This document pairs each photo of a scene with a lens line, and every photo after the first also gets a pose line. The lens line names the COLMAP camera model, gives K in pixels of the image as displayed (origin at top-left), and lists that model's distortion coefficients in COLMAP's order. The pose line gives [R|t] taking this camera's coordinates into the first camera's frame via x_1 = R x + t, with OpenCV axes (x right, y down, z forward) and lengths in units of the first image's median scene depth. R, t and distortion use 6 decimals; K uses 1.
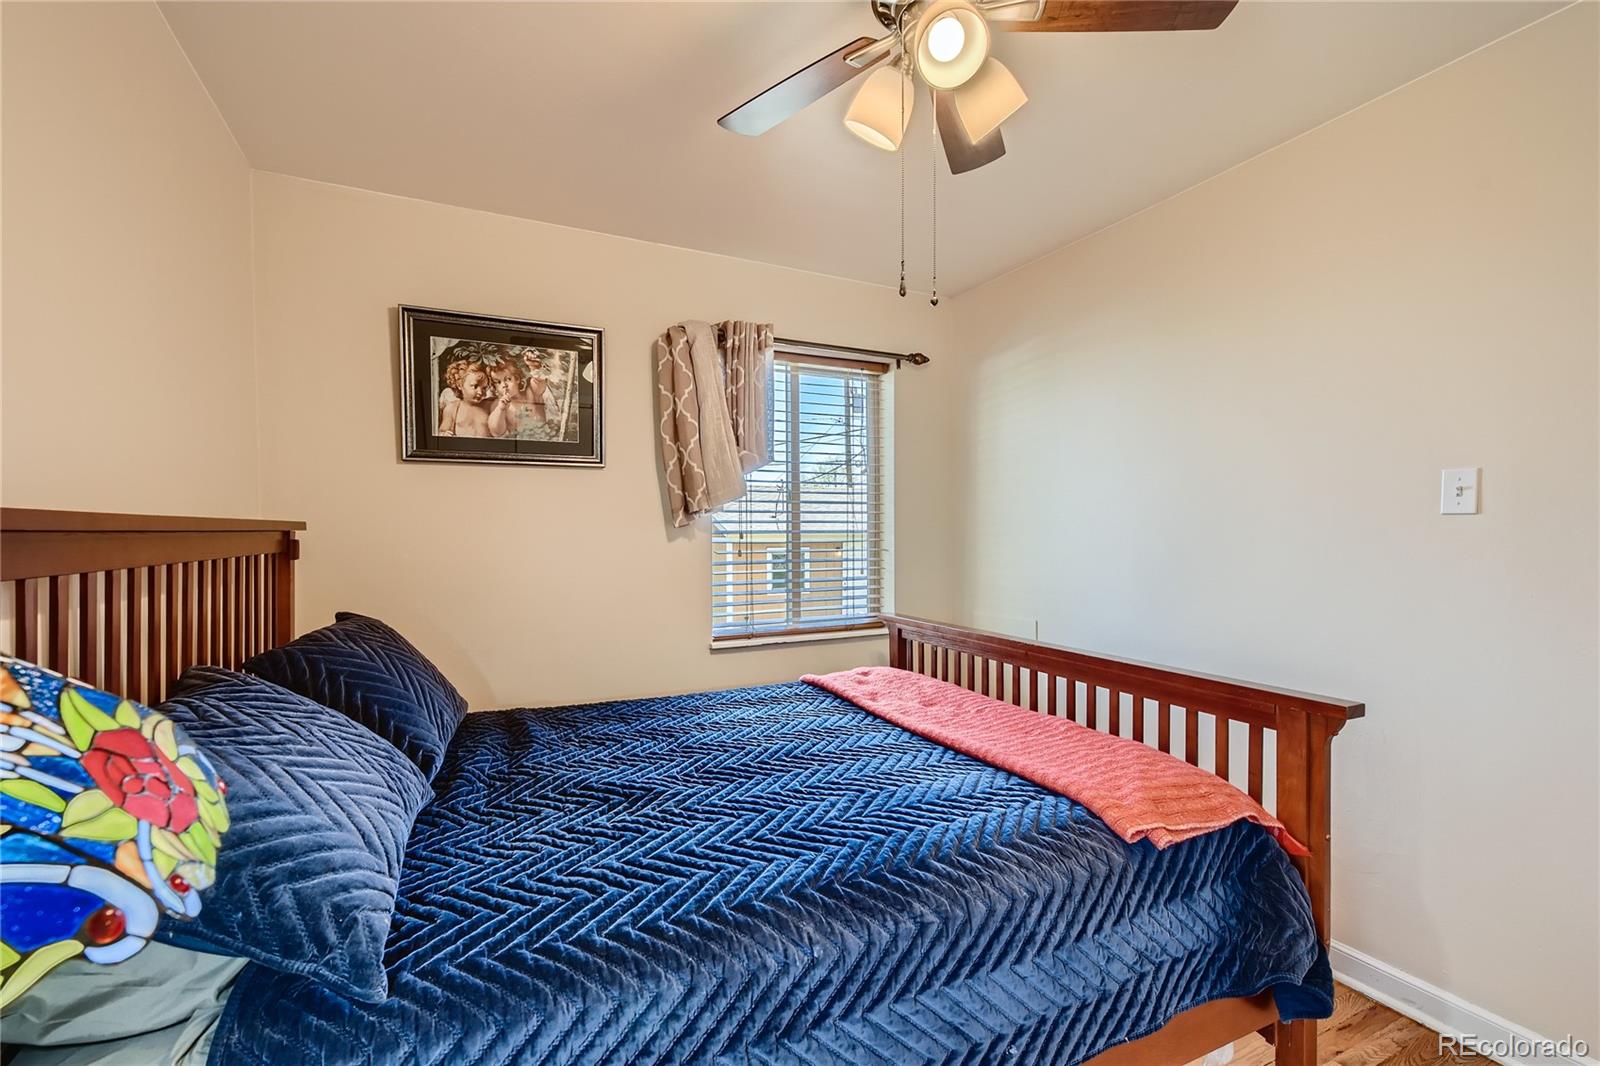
lens RADIAL K [[694.8, 0, 797.0], [0, 694.8, 536.1], [0, 0, 1]] dist [0.010992, -0.002320]
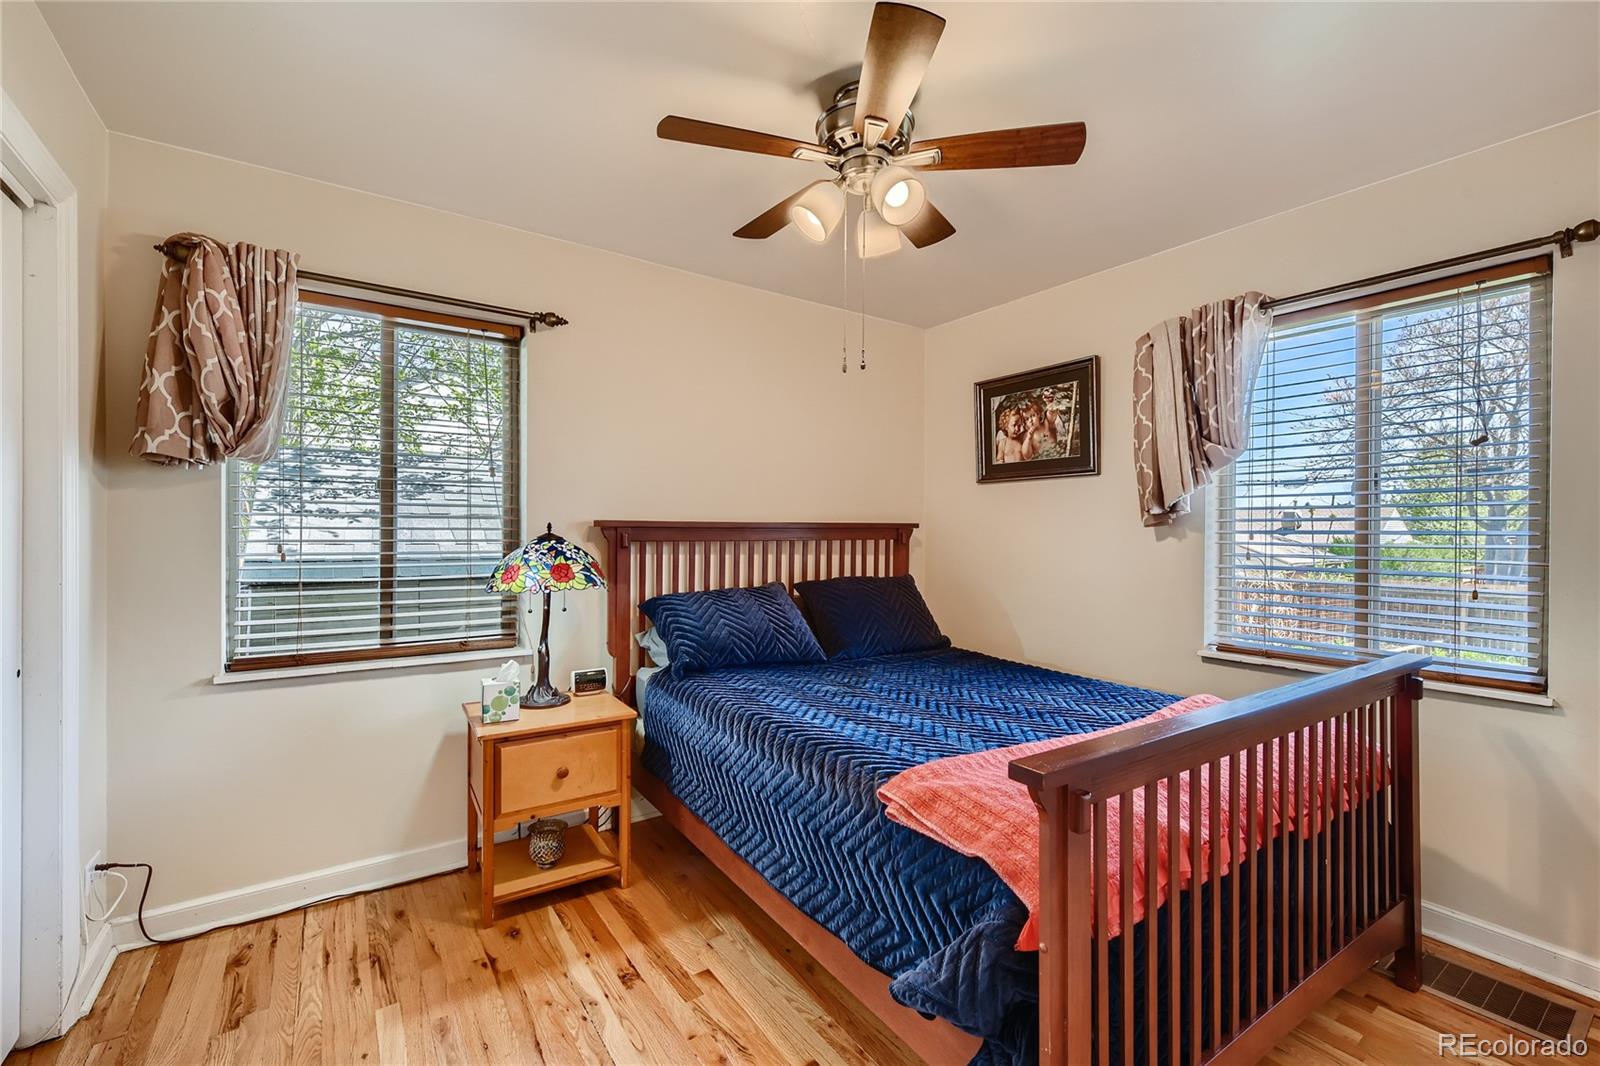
lens RADIAL K [[694.8, 0, 796.4], [0, 694.8, 527.4], [0, 0, 1]] dist [0.010992, -0.002320]
pose [[0.142797, 0.003740, -0.989745, 0.846036], [-0.011407, 0.999933, 0.002133, -0.008616], [0.989686, 0.010985, 0.142830, 0.365144]]
